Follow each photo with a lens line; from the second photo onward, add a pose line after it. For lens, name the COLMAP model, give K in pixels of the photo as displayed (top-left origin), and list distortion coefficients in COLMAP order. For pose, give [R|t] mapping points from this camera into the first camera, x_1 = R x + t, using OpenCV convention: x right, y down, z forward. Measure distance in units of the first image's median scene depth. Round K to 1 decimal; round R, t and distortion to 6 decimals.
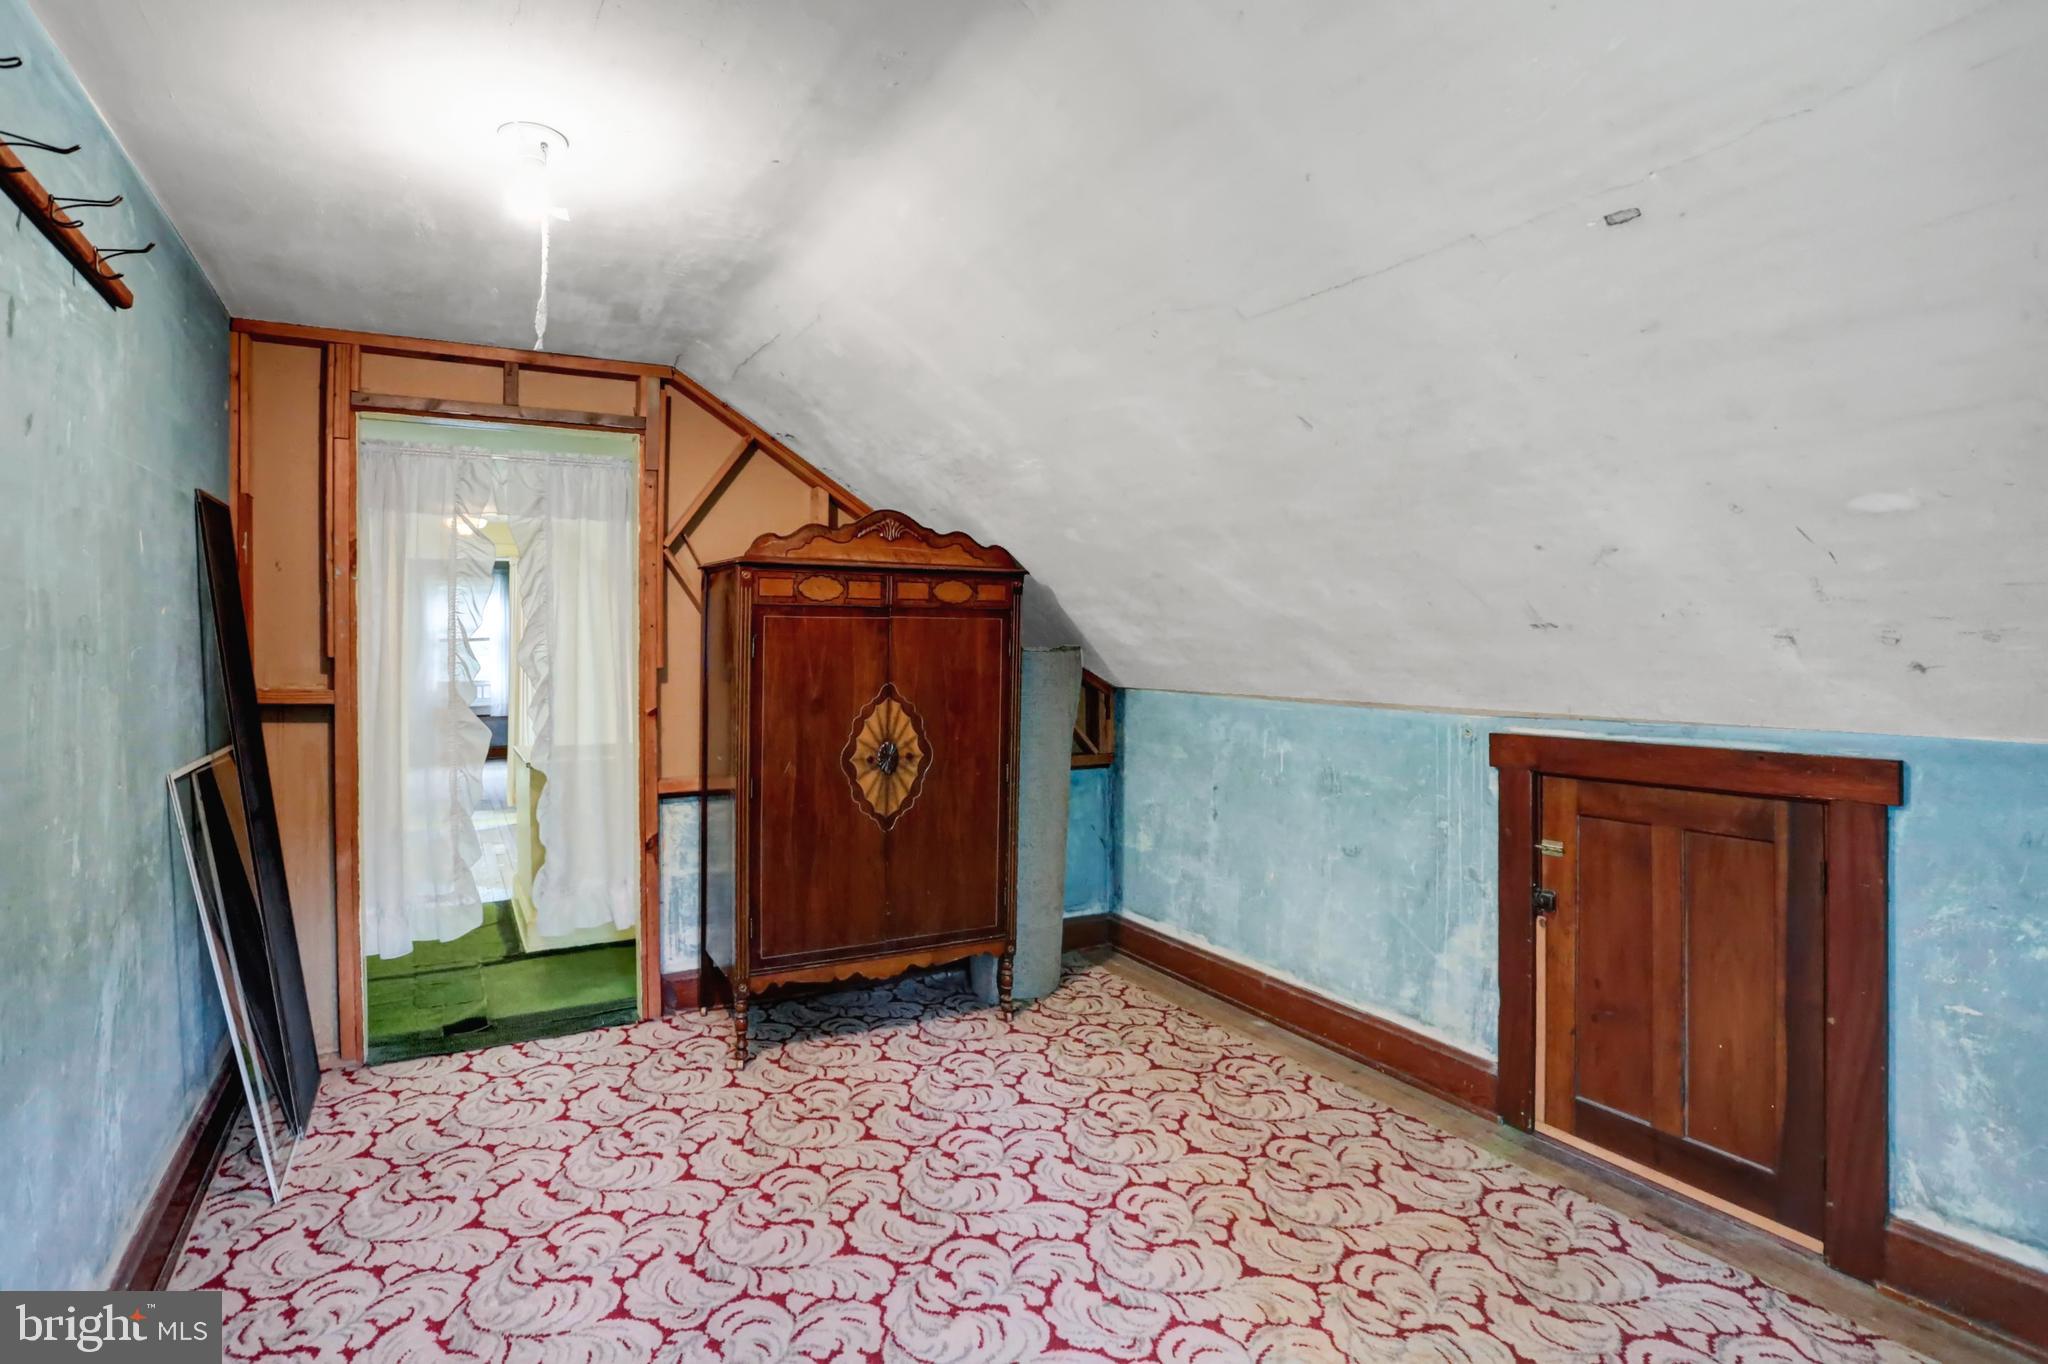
lens RADIAL K [[1057.5, 0, 1022.7], [0, 1057.5, 619.8], [0, 0, 1]] dist [-0.077767, 0.033481]
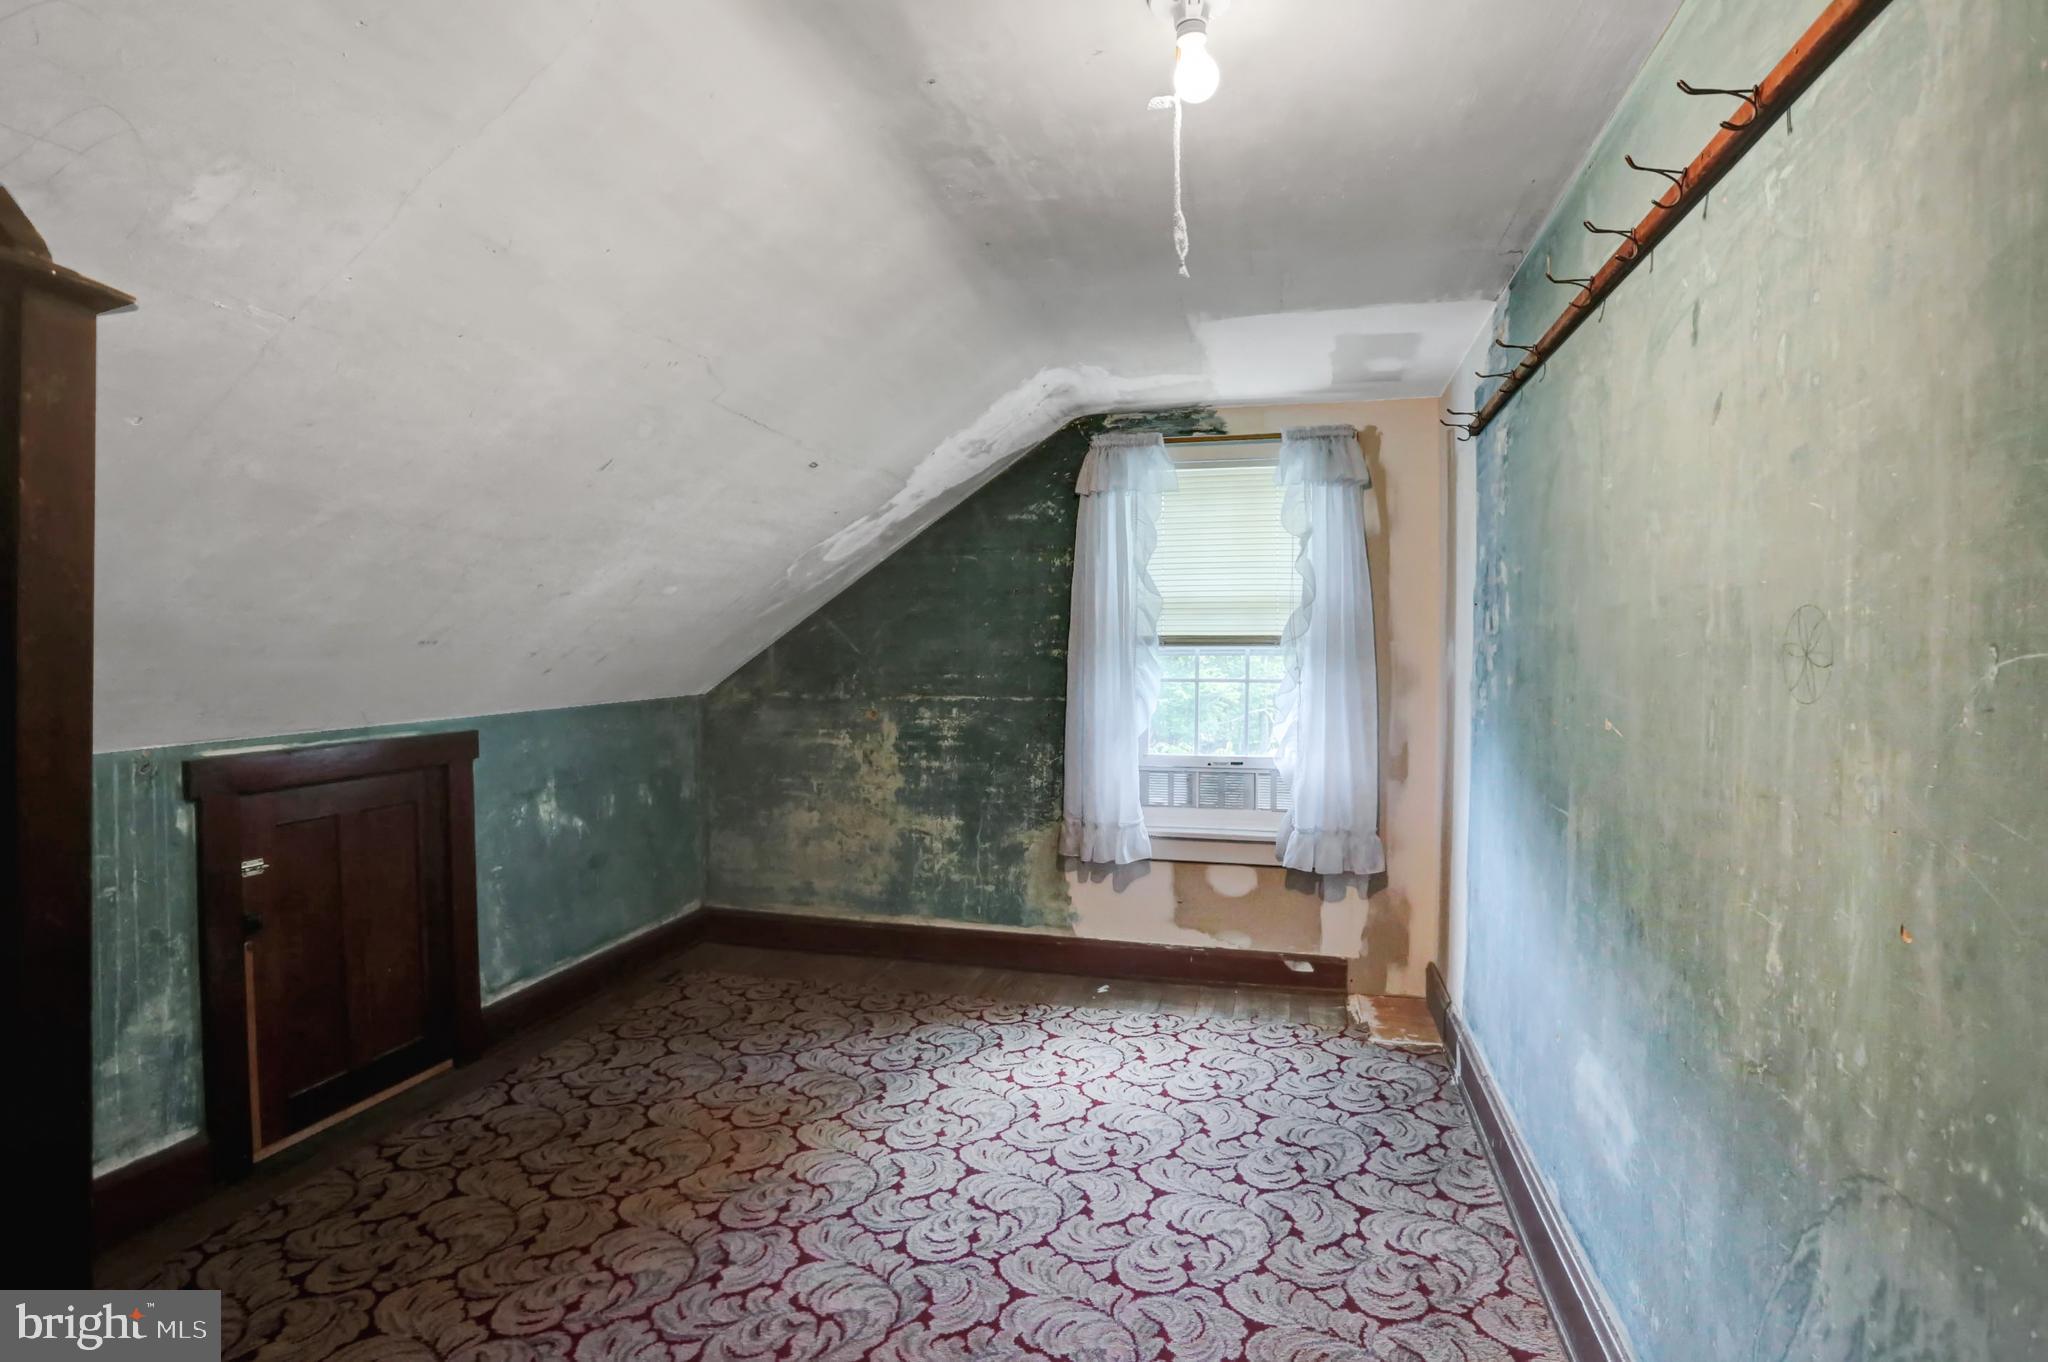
lens RADIAL K [[1016.0, 0, 1020.5], [0, 1016.0, 676.1], [0, 0, 1]] dist [-0.080788, 0.038576]
pose [[-0.726322, -0.009377, 0.687291, -0.910013], [-0.012352, 0.999924, 0.000588, 0.043074], [-0.687244, -0.008062, -0.726382, 1.655990]]
